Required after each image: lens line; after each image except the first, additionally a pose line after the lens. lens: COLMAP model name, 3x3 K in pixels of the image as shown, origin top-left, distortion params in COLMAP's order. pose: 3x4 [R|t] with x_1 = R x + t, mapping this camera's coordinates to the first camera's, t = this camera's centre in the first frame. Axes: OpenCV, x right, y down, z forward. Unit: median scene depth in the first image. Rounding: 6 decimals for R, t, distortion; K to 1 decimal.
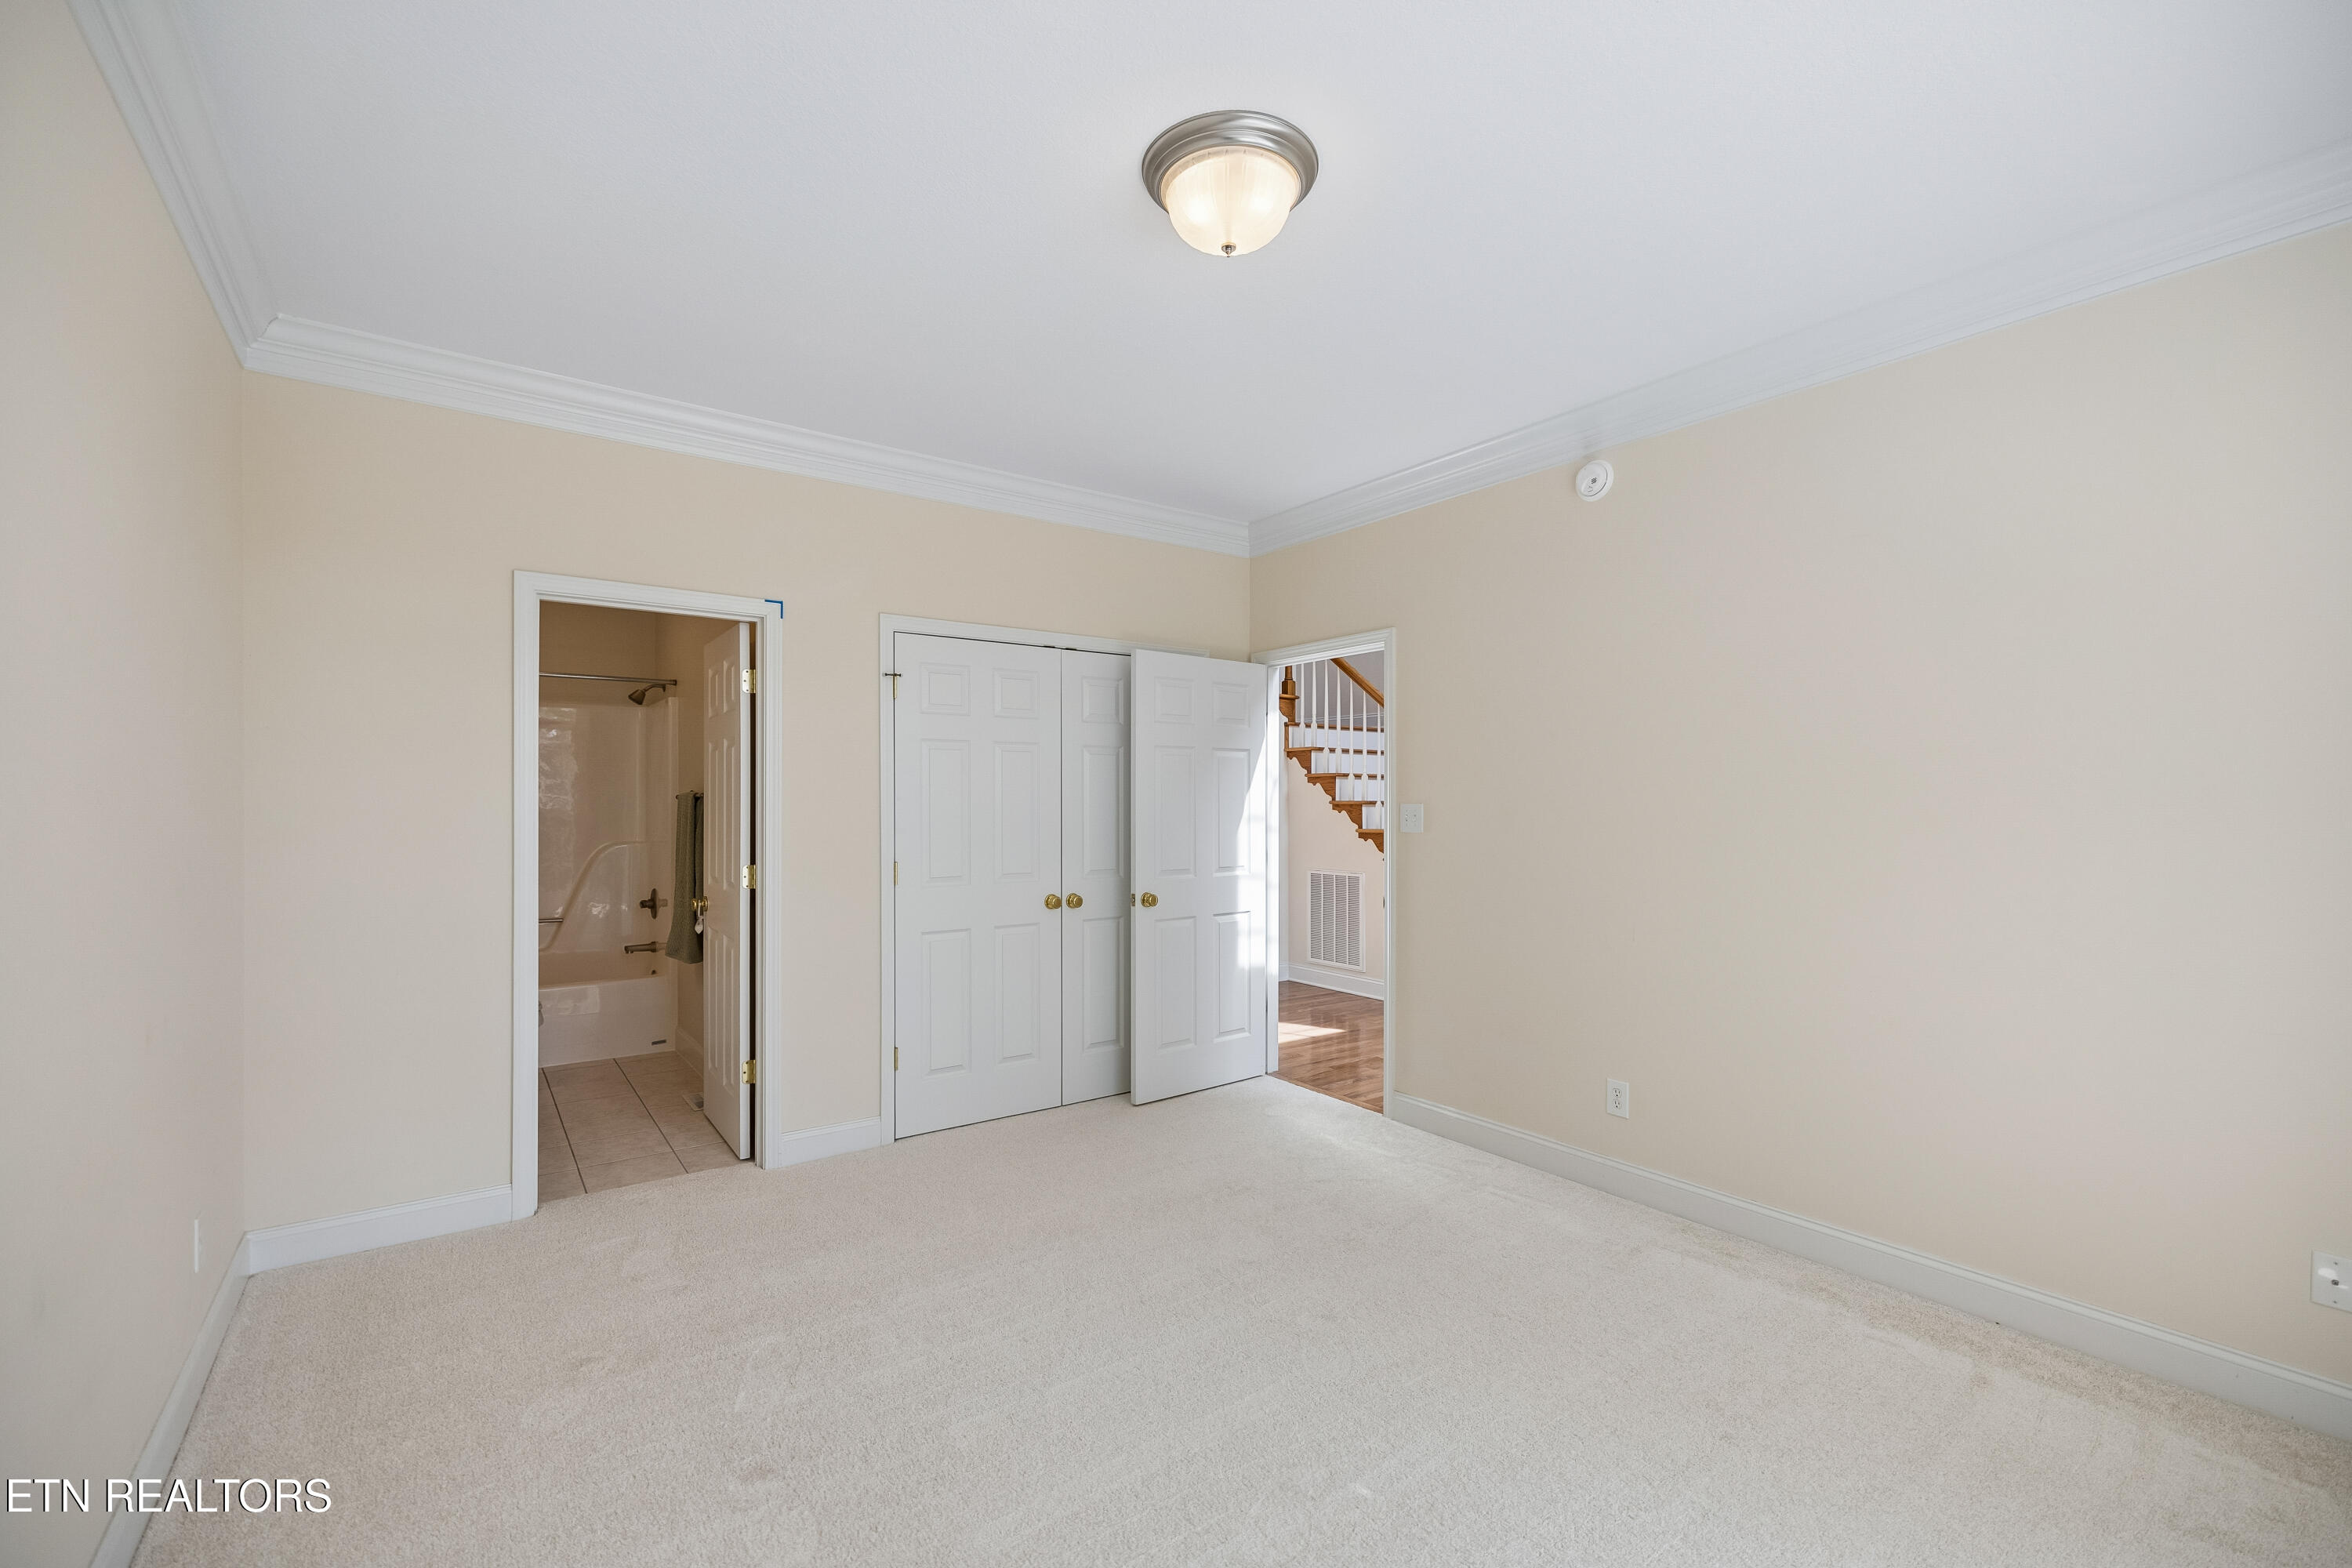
lens RADIAL K [[995.9, 0, 1180.0], [0, 995.9, 792.0], [0, 0, 1]] dist [-0.001941, -0.000384]
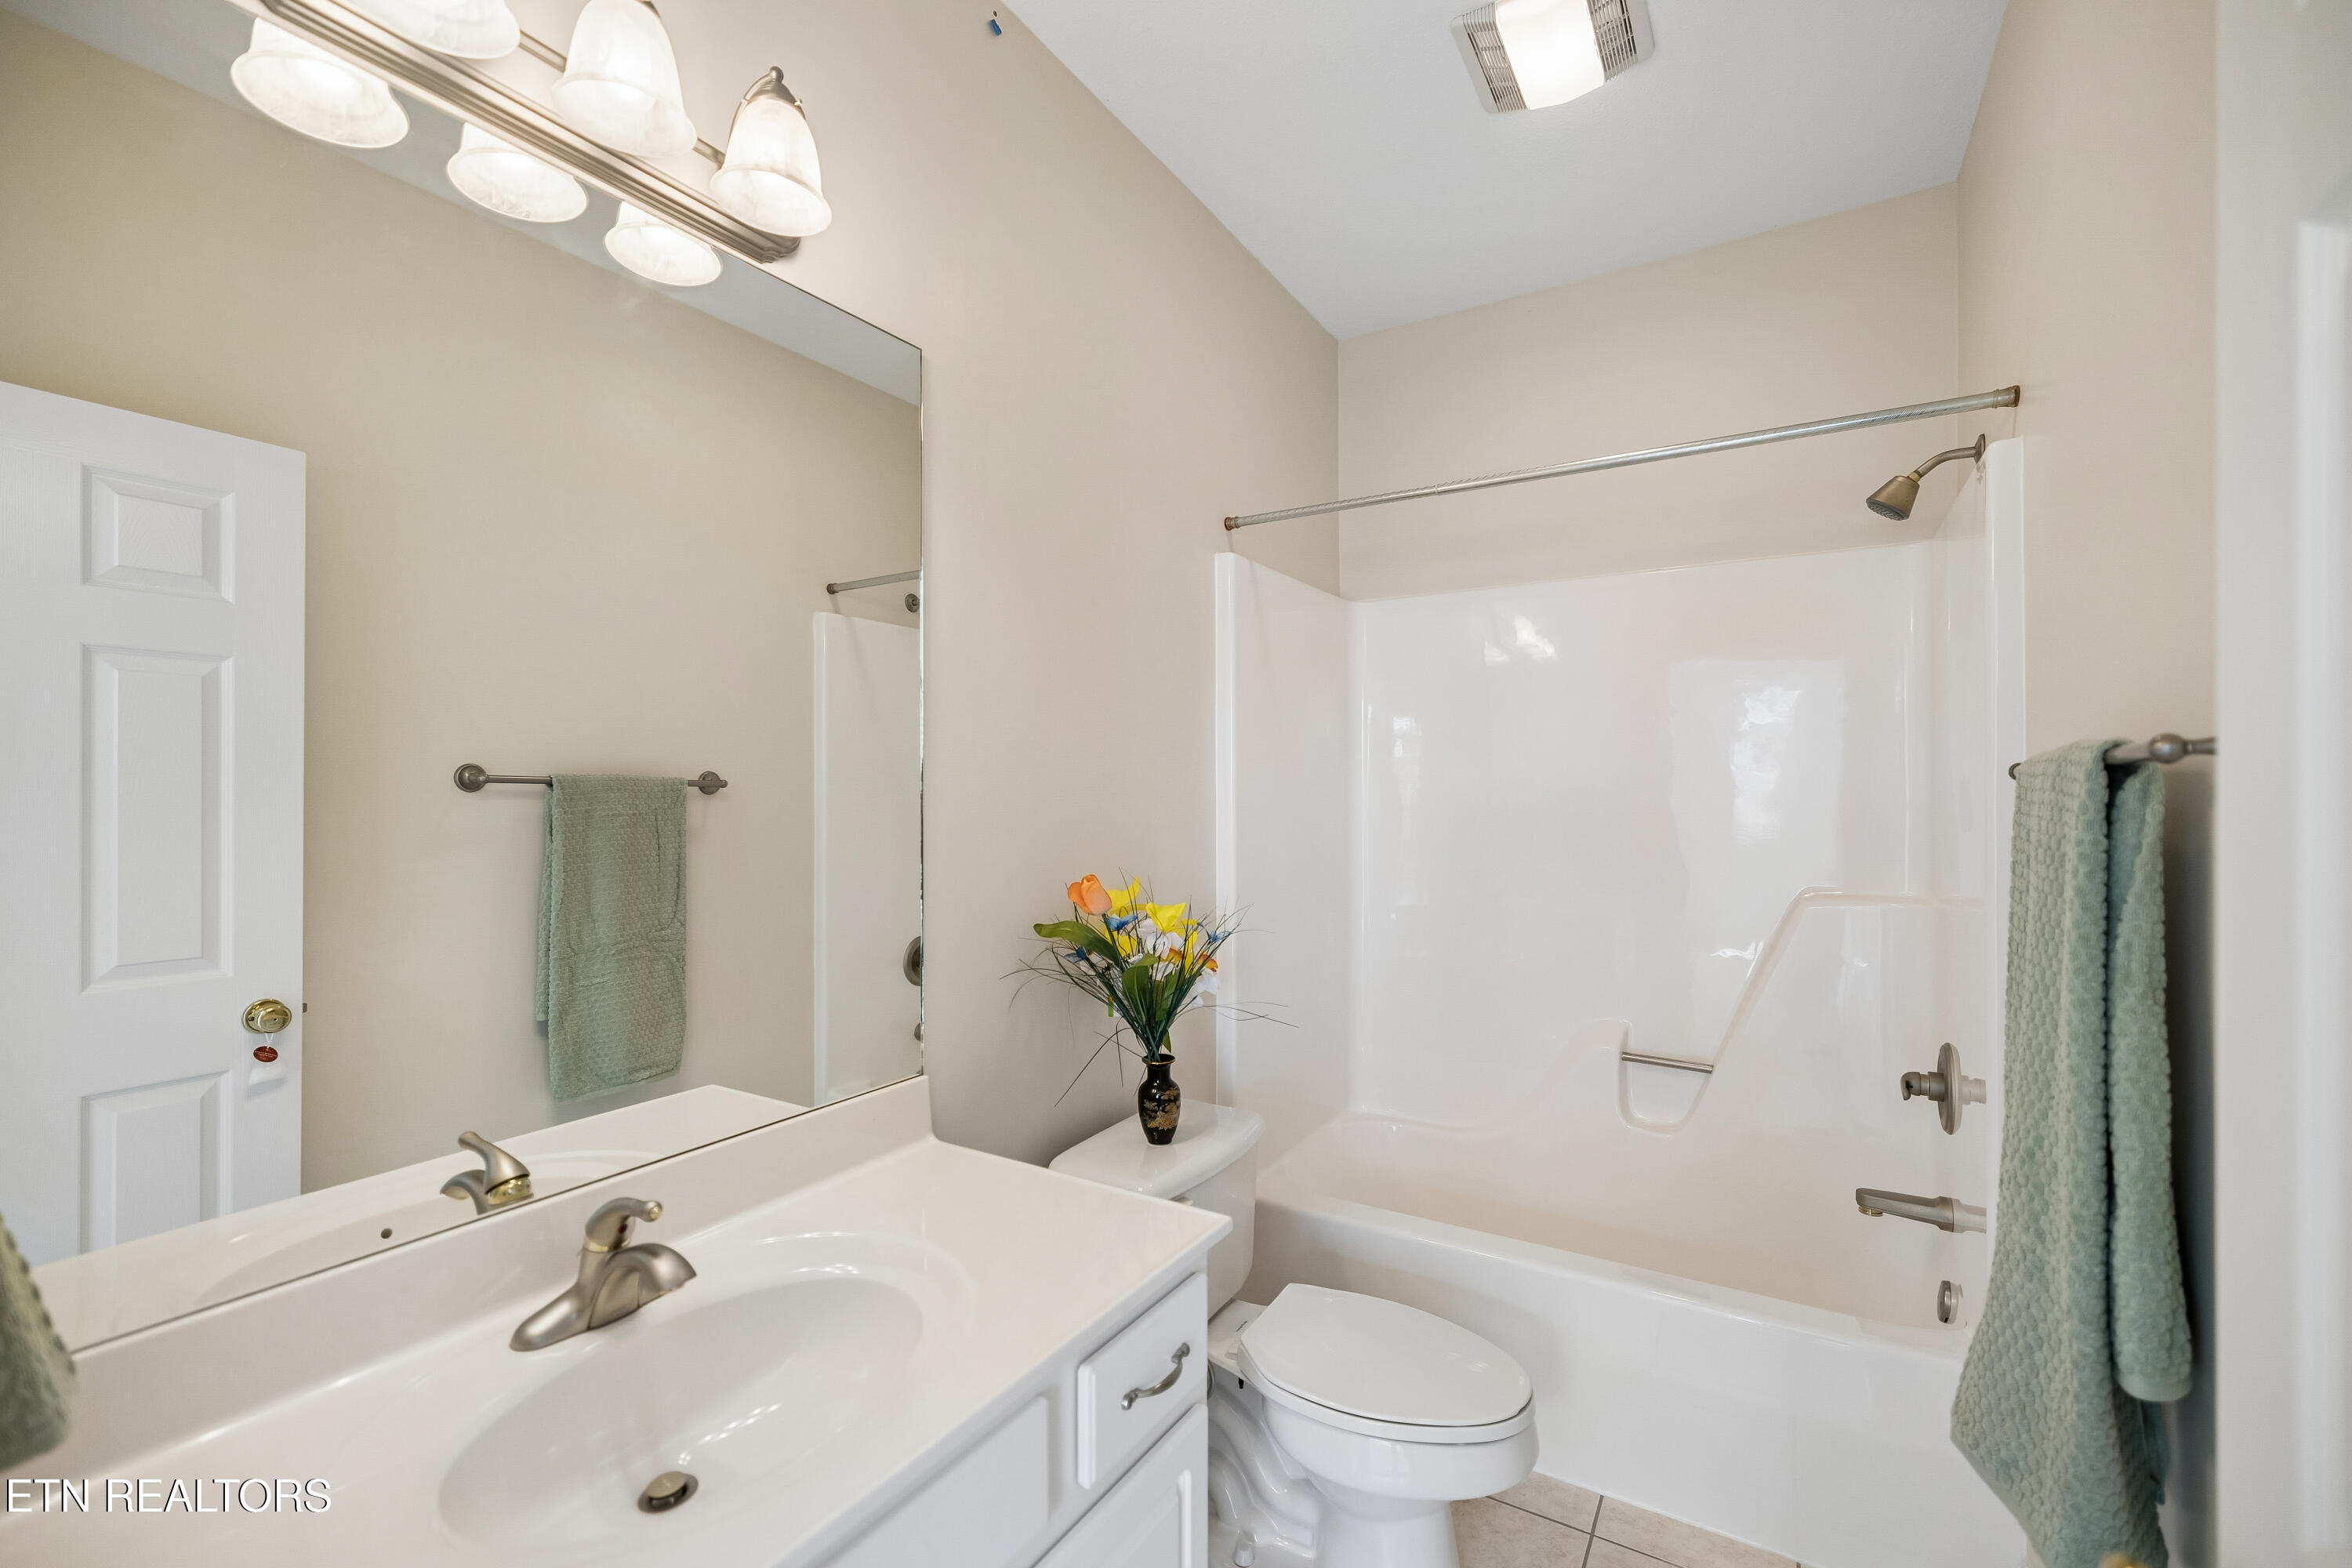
lens RADIAL K [[995.9, 0, 1180.0], [0, 995.9, 792.0], [0, 0, 1]] dist [-0.001941, -0.000384]
pose [[0.380220, -0.000759, -0.924896, -0.311434], [0.000506, 1.000000, -0.000613, 0.009283], [0.924896, -0.000235, 0.380220, 0.625024]]
